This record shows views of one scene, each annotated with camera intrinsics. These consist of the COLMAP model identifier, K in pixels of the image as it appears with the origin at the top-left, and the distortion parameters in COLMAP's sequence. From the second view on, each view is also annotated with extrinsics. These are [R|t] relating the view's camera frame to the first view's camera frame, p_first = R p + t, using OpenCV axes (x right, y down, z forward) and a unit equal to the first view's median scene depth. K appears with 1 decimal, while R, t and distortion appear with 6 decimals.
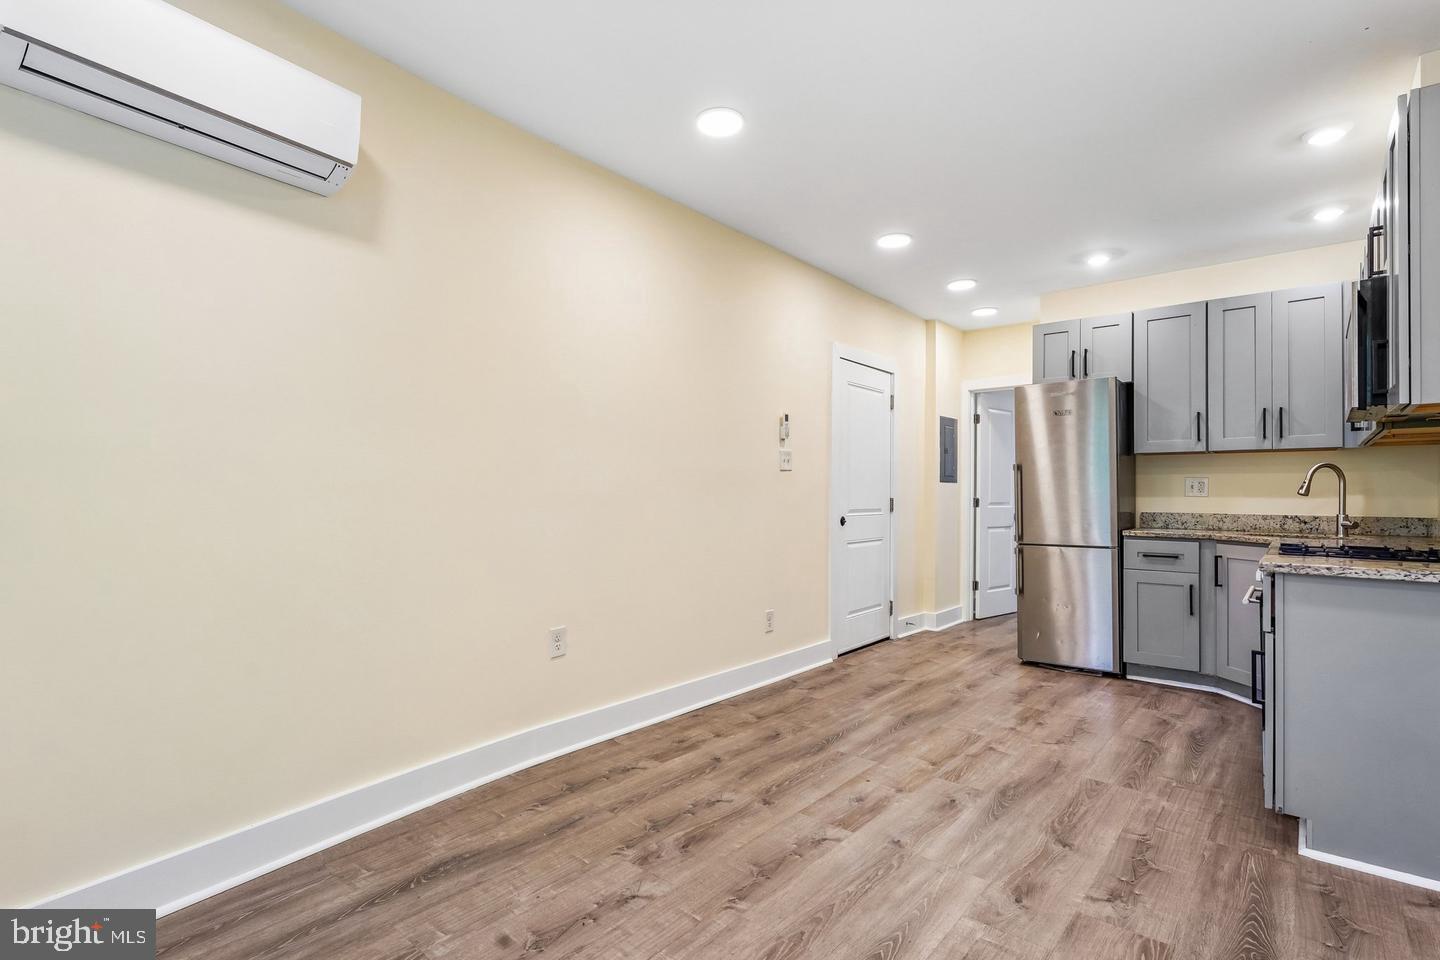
lens RADIAL K [[697.6, 0, 714.5], [0, 697.6, 495.2], [0, 0, 1]] dist [0.002820, 0.000573]
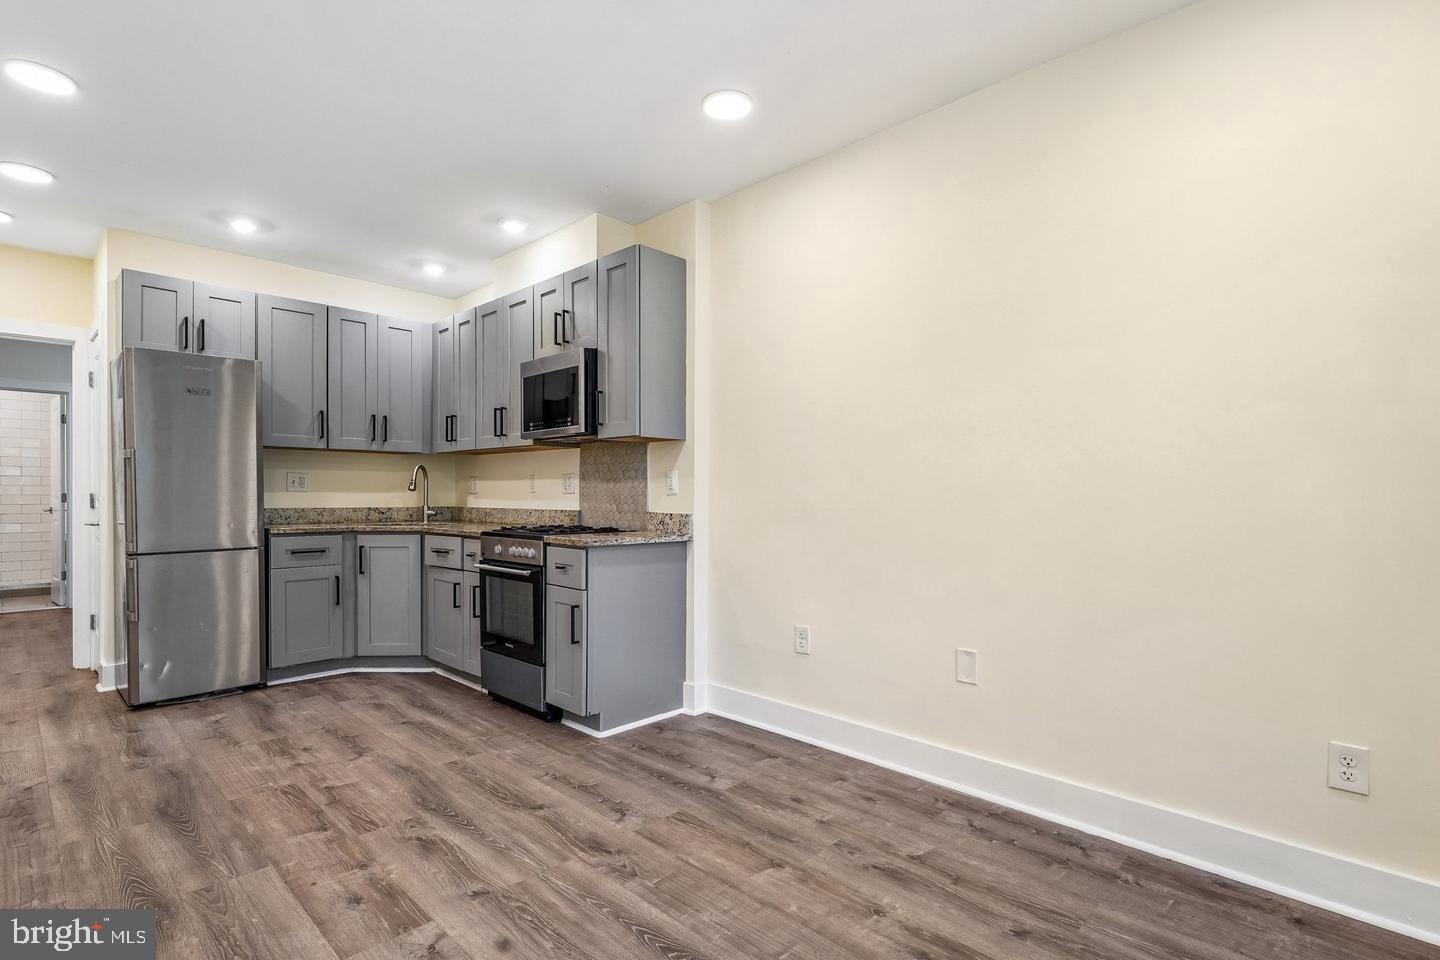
lens RADIAL K [[697.6, 0, 714.5], [0, 697.6, 495.2], [0, 0, 1]] dist [0.002820, 0.000573]
pose [[0.071850, -0.008939, 0.997375, -0.423672], [-0.002258, 0.999956, 0.009124, -0.005189], [-0.997413, -0.002908, 0.071826, 0.470232]]
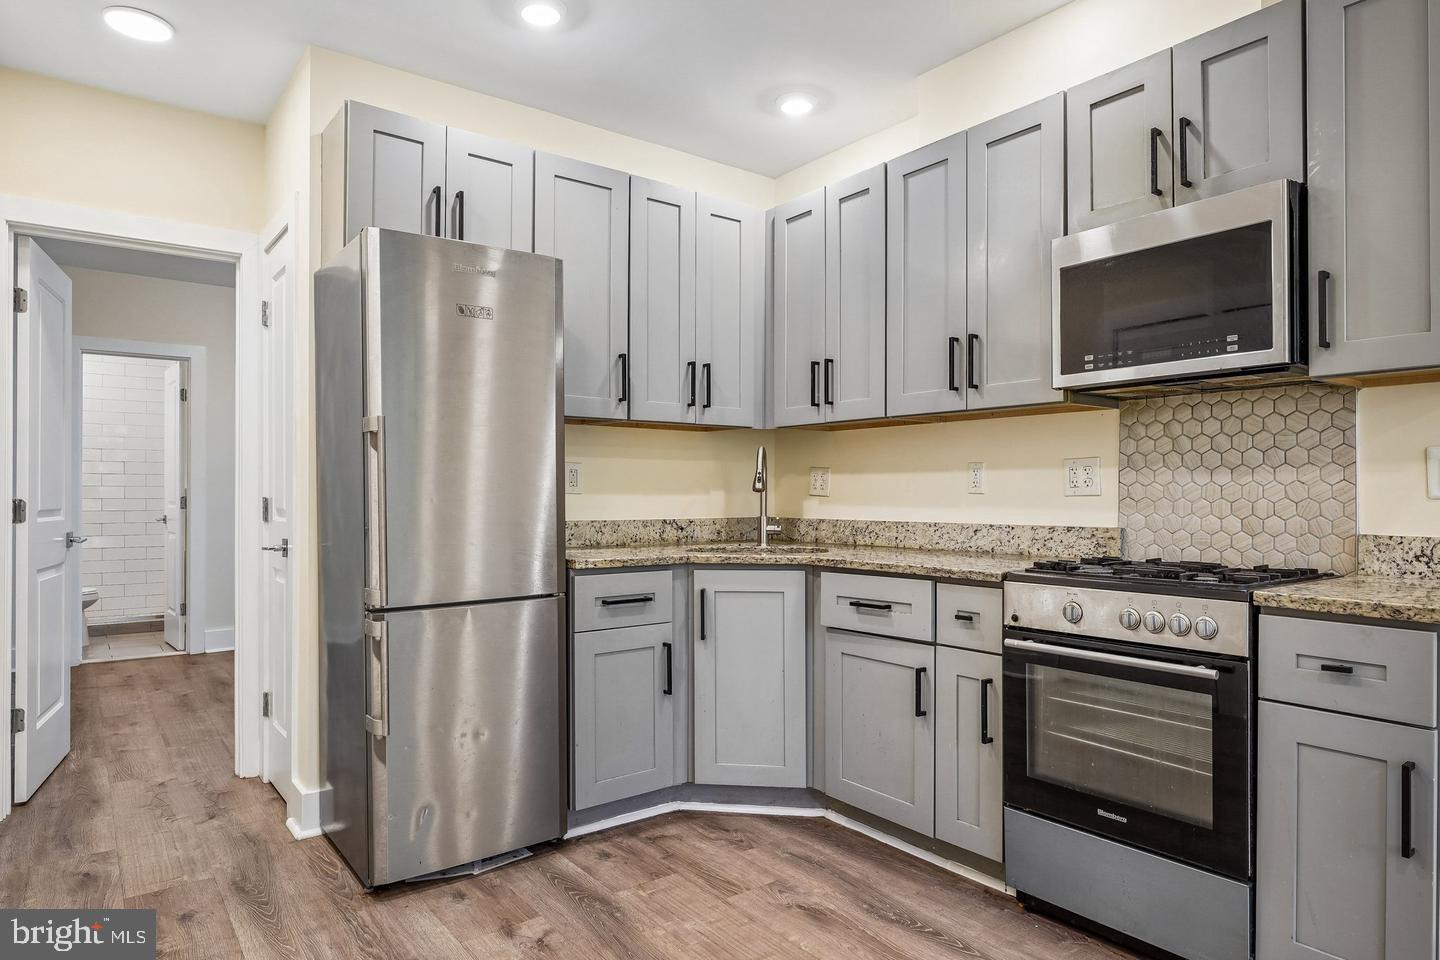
lens RADIAL K [[860.0, 0, 717.6], [0, 860.0, 492.5], [0, 0, 1]] dist [-0.004168, -0.000767]
pose [[0.220669, -0.004561, 0.975338, -0.022854], [0.001221, 0.999990, 0.004400, -0.003041], [-0.975348, 0.000219, 0.220672, 1.045712]]
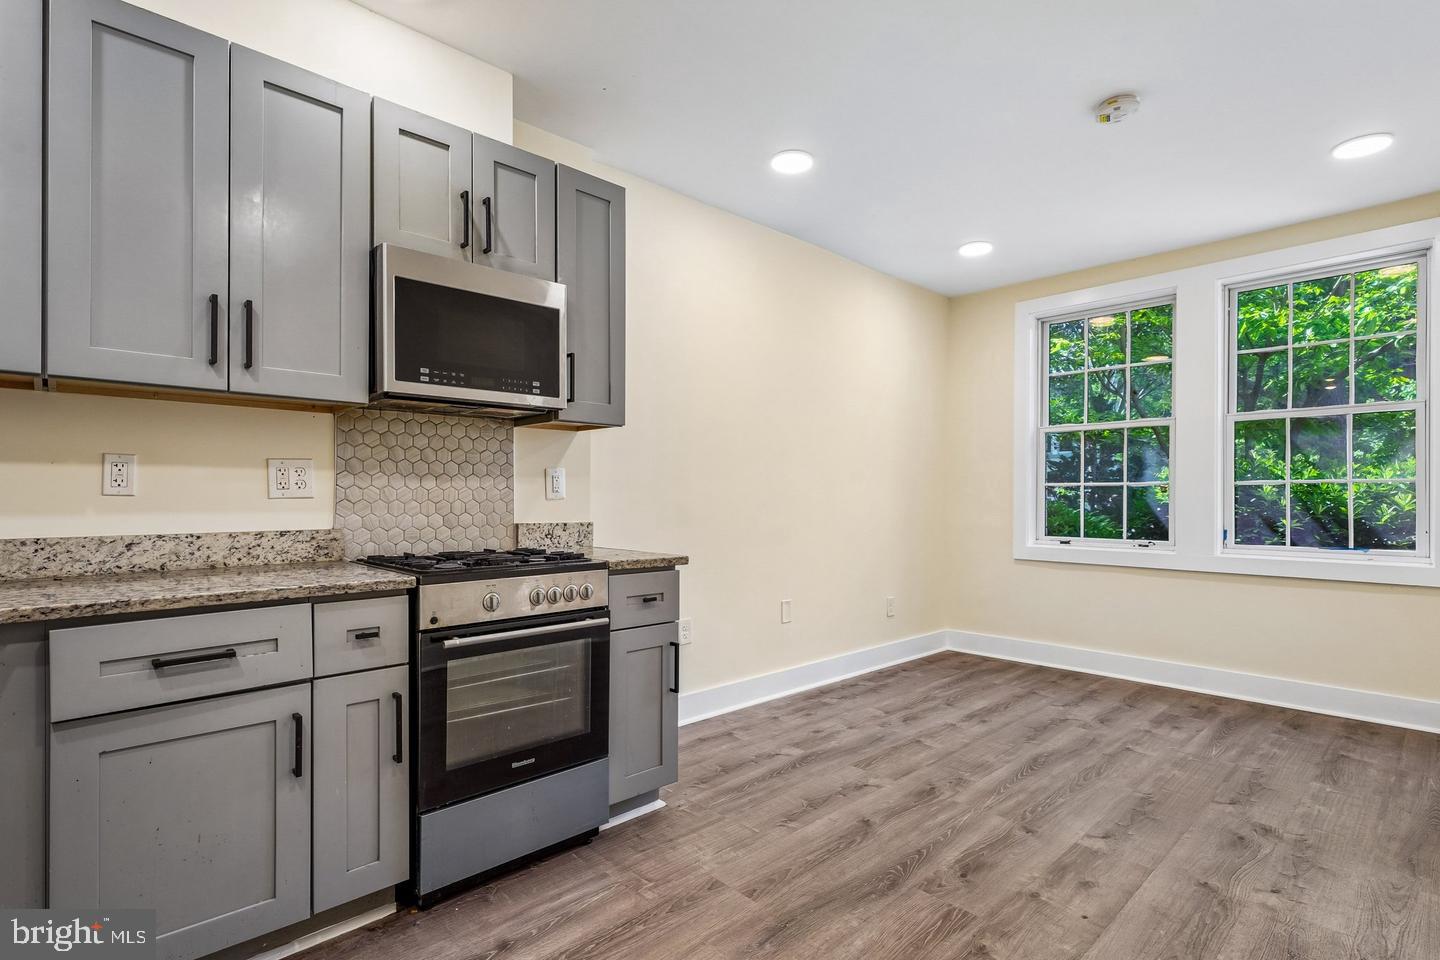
lens RADIAL K [[694.7, 0, 709.8], [0, 694.7, 494.7], [0, 0, 1]] dist [0.002790, 0.000010]
pose [[-0.993019, -0.008051, 0.117677, 0.451468], [-0.008412, 0.999961, -0.002571, -0.000350], [-0.117652, -0.003543, -0.993049, 1.530235]]
